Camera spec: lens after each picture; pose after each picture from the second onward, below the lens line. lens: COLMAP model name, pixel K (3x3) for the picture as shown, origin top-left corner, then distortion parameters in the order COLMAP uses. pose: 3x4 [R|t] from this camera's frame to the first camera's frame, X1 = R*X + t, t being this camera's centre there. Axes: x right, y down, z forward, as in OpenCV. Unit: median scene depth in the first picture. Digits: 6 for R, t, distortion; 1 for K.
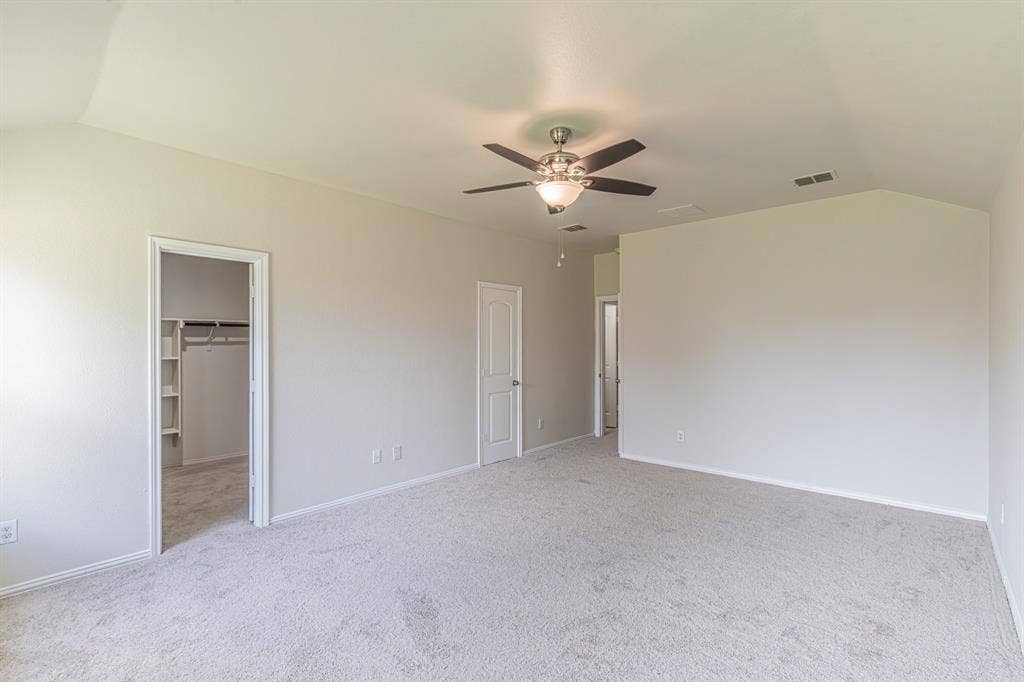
lens RADIAL K [[466.4, 0, 511.2], [0, 466.4, 341.3], [0, 0, 1]] dist [-0.008170, 0.001538]
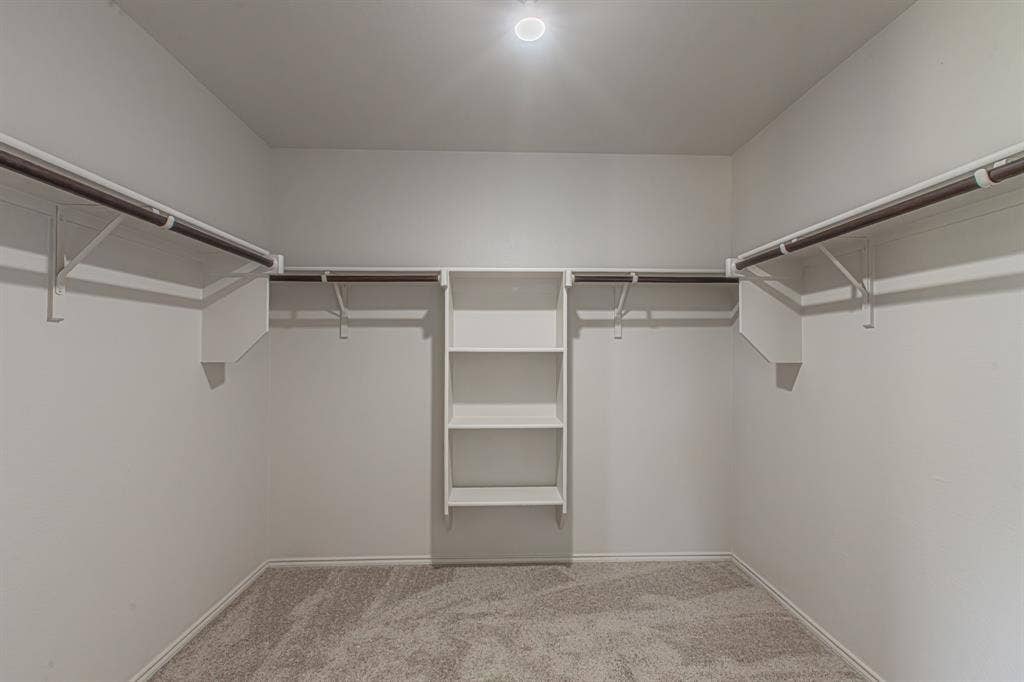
lens RADIAL K [[466.4, 0, 511.2], [0, 466.4, 345.4], [0, 0, 1]] dist [-0.008170, 0.001538]
pose [[0.704454, -0.000434, -0.709749, -0.393293], [-0.009077, 0.999913, -0.009621, 0.035538], [0.709691, 0.013220, 0.704389, 0.593980]]
